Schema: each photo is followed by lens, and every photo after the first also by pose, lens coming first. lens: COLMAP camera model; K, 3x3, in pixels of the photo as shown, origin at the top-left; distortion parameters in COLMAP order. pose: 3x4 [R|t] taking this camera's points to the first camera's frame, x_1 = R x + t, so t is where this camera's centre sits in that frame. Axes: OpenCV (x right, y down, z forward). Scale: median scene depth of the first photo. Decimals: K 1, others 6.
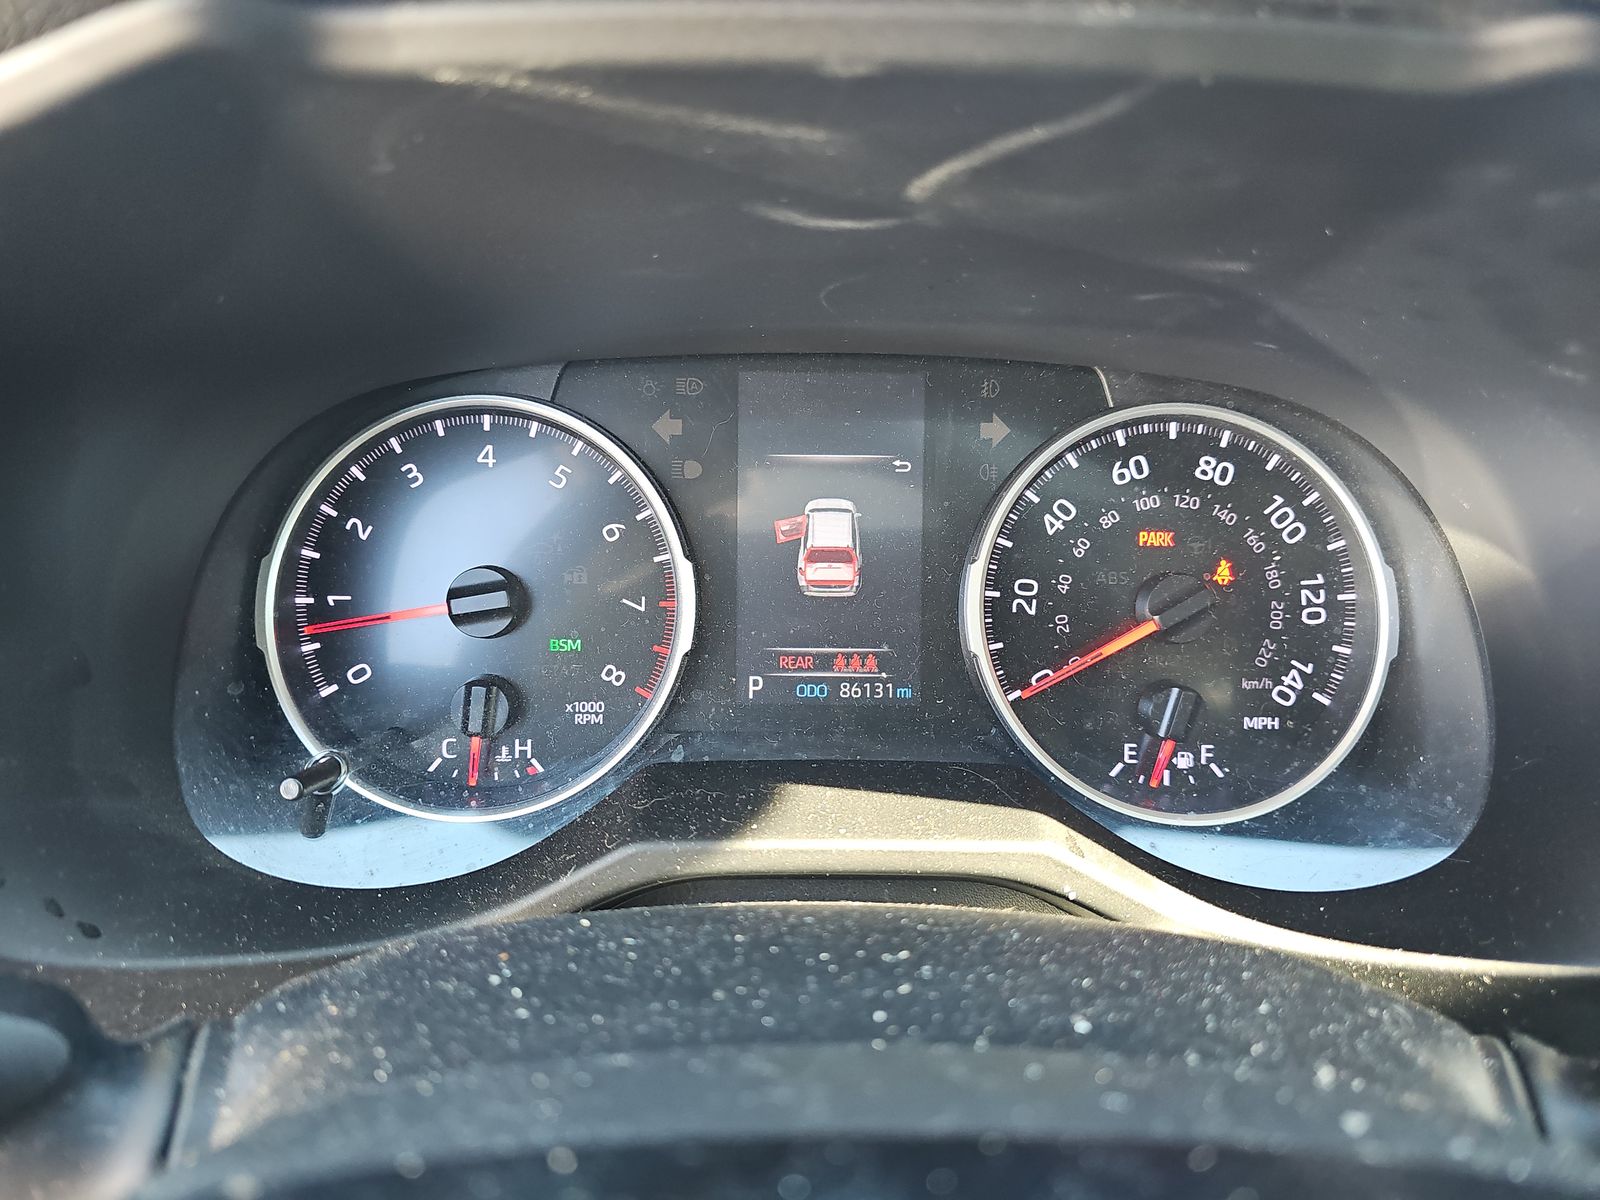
lens RADIAL K [[1055.1, 0, 803.0], [0, 1055.1, 598.9], [0, 0, 1]] dist [0.046293, -0.000872]
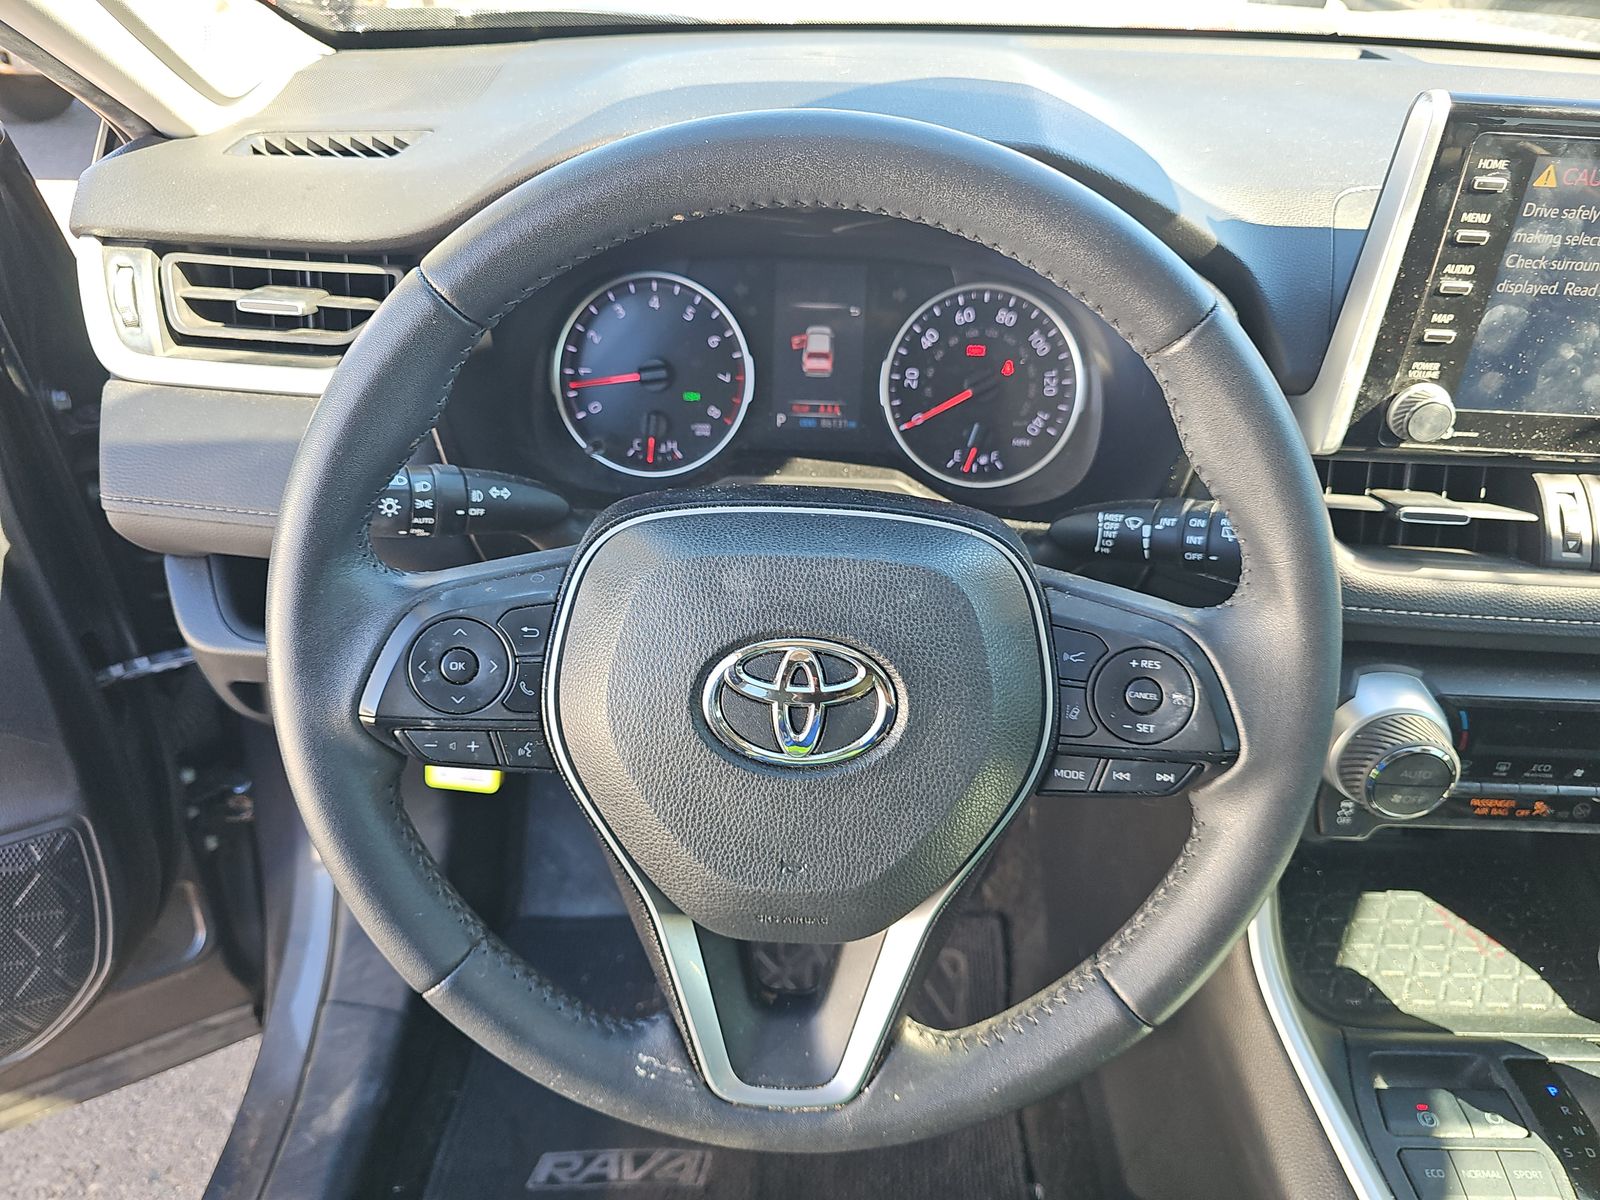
lens RADIAL K [[1055.1, 0, 807.1], [0, 1055.1, 613.4], [0, 0, 1]] dist [0.046293, -0.000872]
pose [[0.999347, 0.029273, -0.021179, 0.062803], [-0.023875, 0.974982, 0.221000, -0.006611], [0.027118, -0.220350, 0.975044, -1.144128]]
